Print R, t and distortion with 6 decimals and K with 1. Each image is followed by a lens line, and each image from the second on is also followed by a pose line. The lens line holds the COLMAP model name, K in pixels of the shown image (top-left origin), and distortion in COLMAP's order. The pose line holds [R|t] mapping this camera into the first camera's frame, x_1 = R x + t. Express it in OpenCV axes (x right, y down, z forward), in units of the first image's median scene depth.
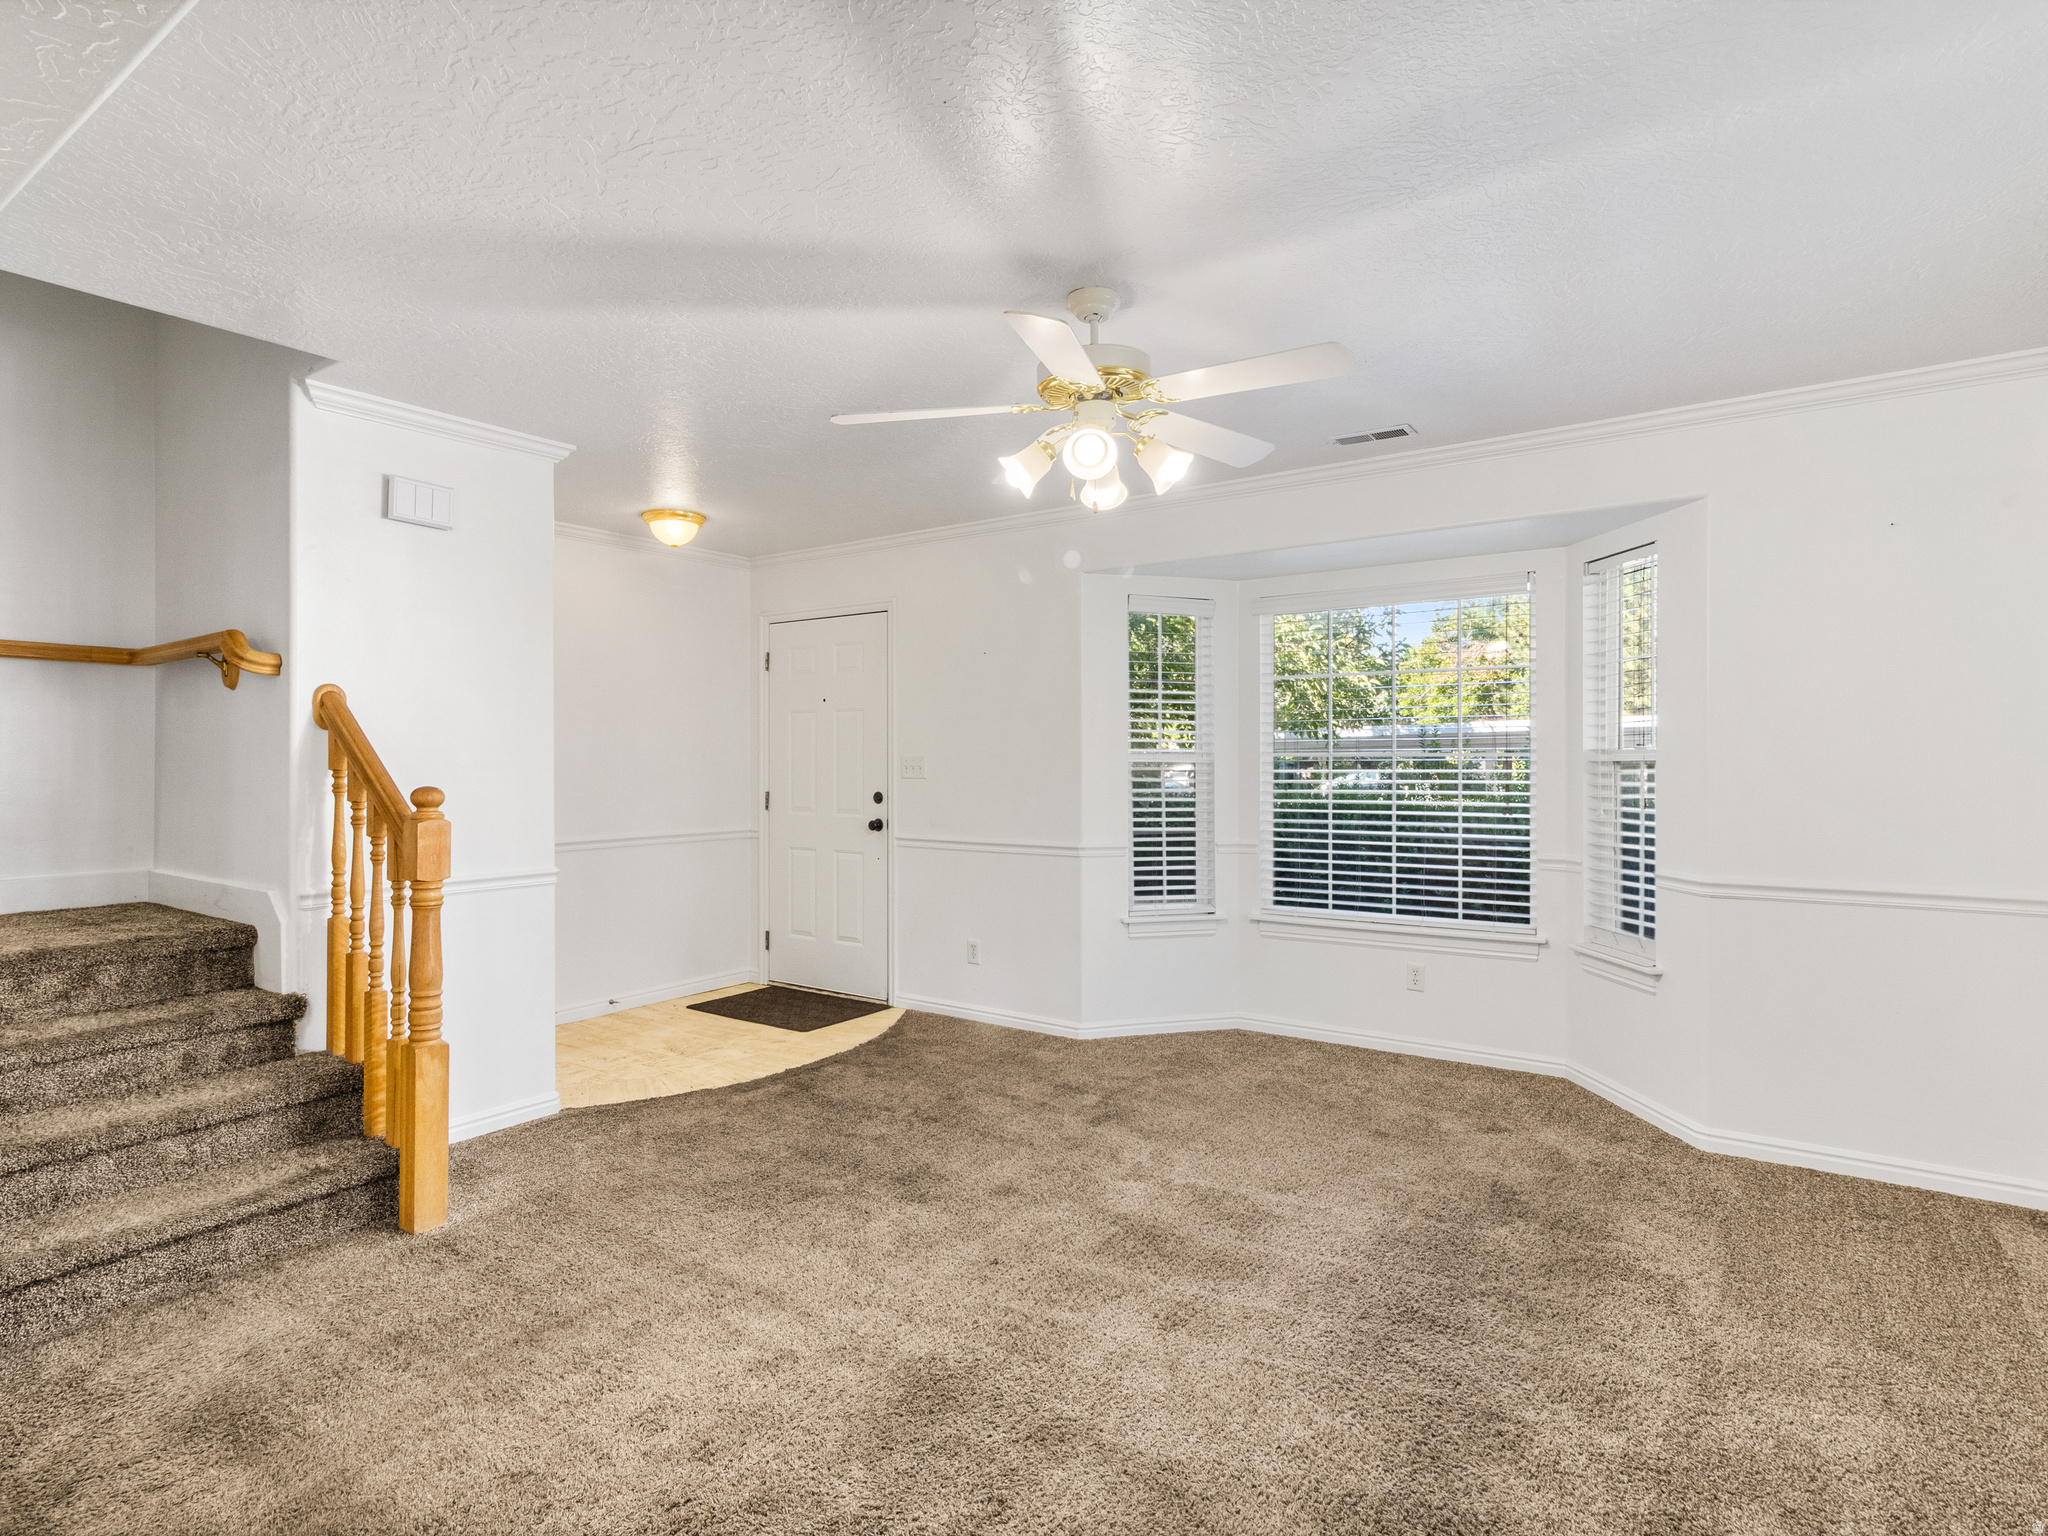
lens RADIAL K [[1096.0, 0, 1038.6], [0, 1096.0, 765.8], [0, 0, 1]] dist [0.001387, 0.001389]
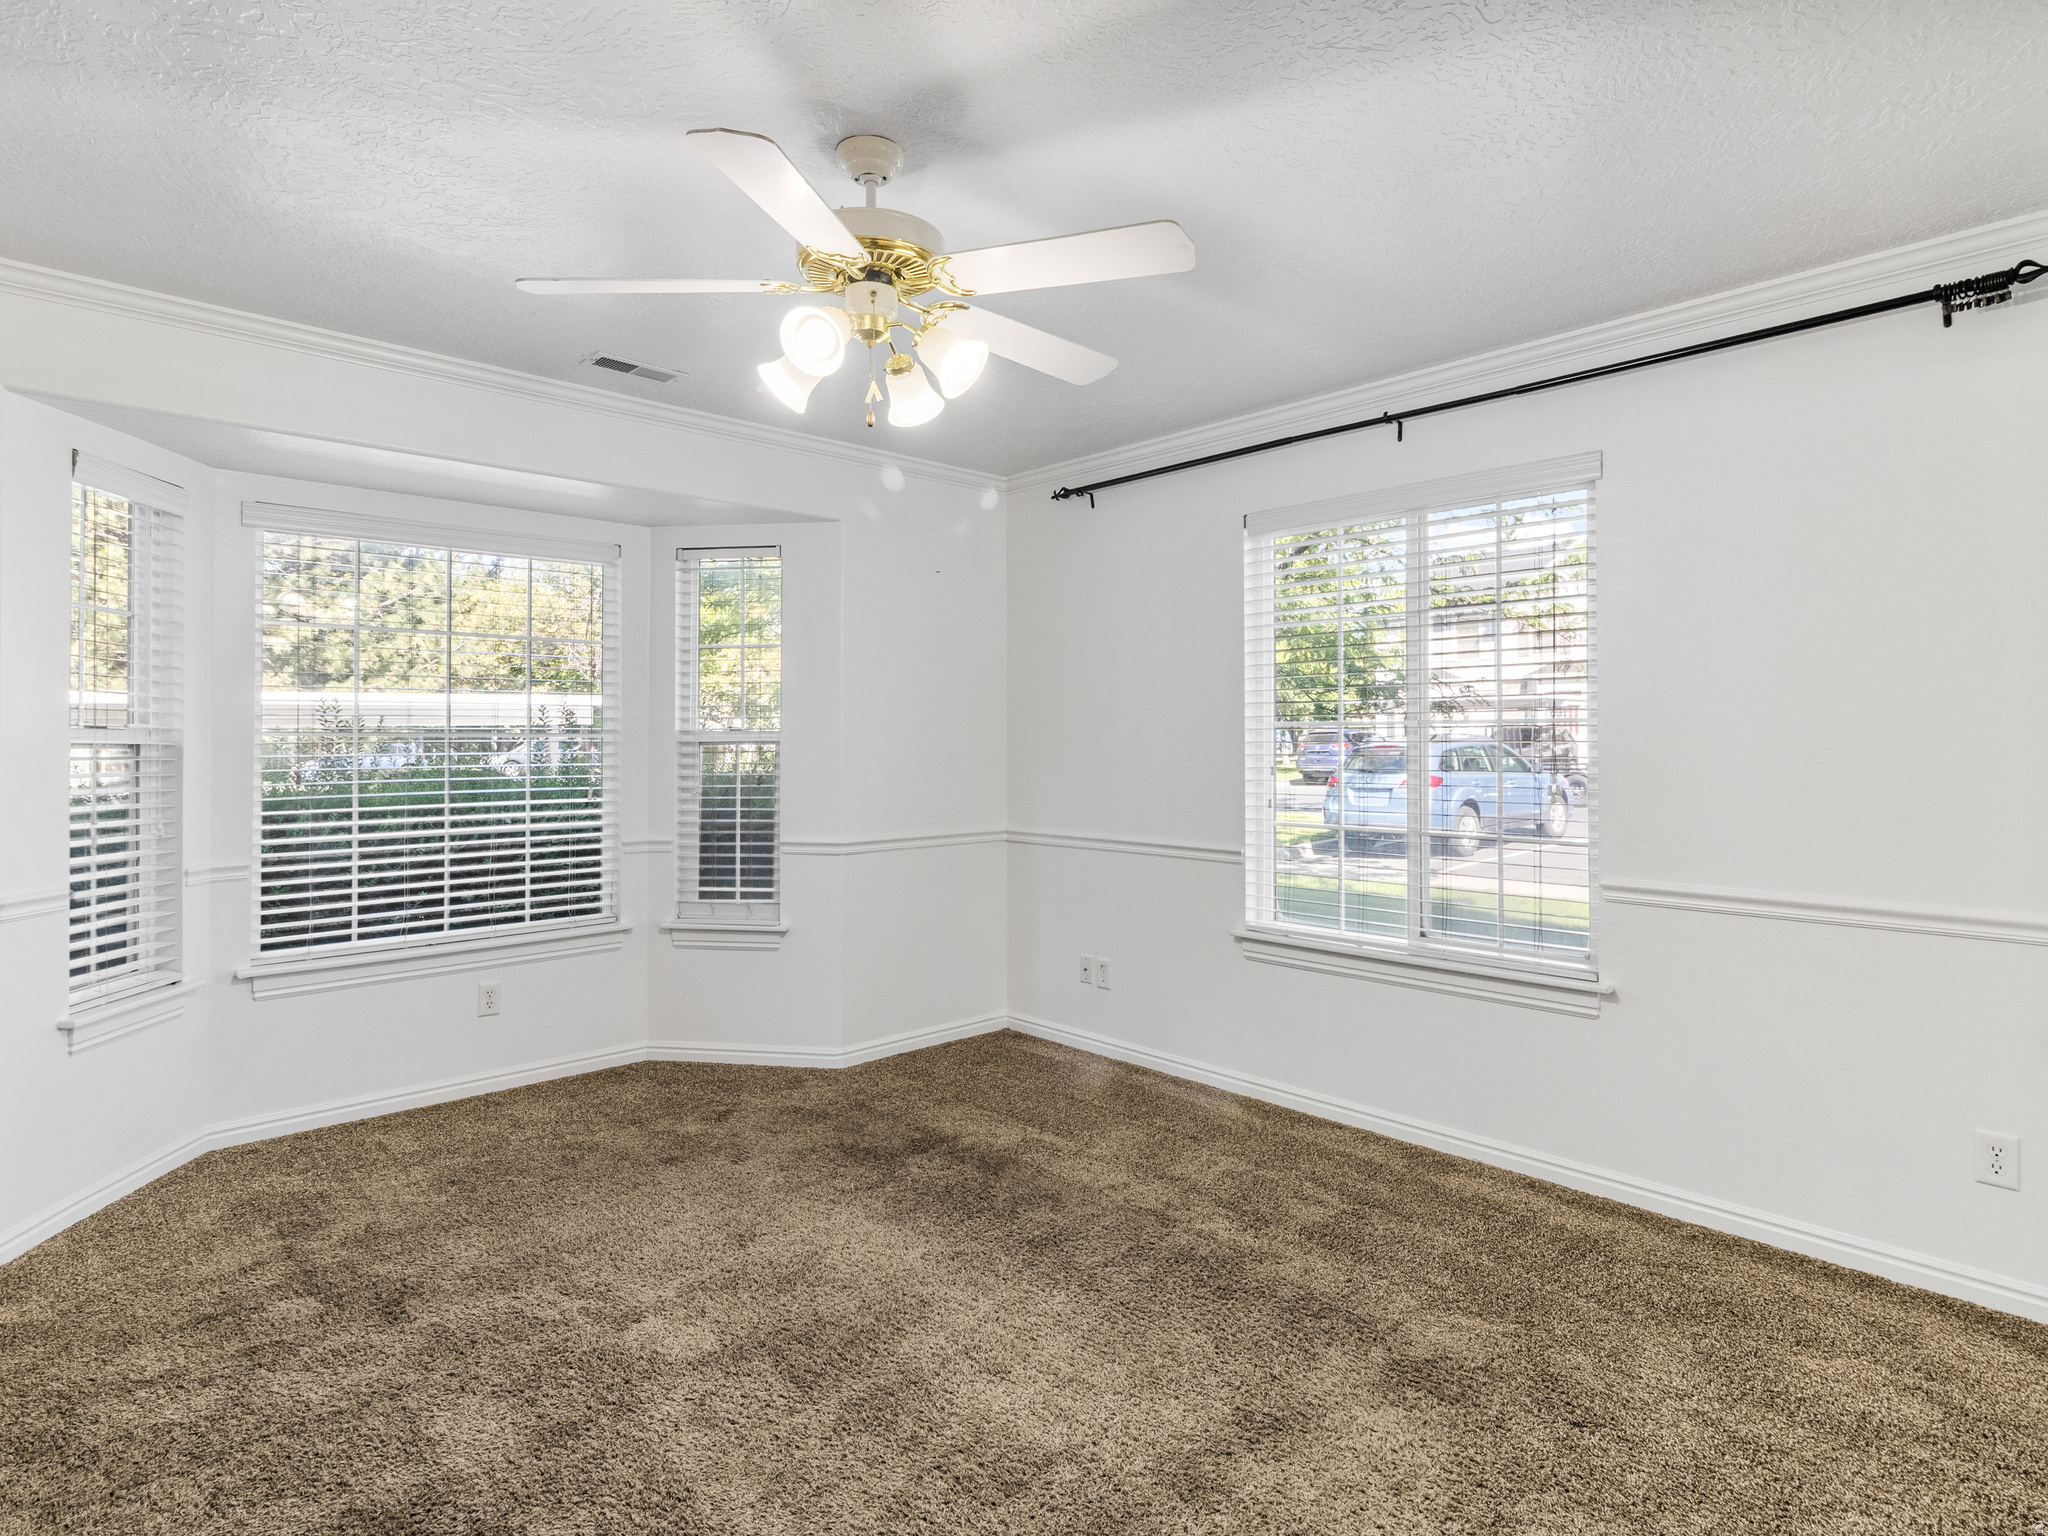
lens RADIAL K [[1096.0, 0, 1037.0], [0, 1096.0, 752.2], [0, 0, 1]] dist [0.001387, 0.001389]
pose [[0.200341, -0.001344, 0.979725, -0.483057], [0.010408, 0.999946, -0.000756, 0.011319], [-0.979671, 0.010348, 0.200344, 0.521690]]
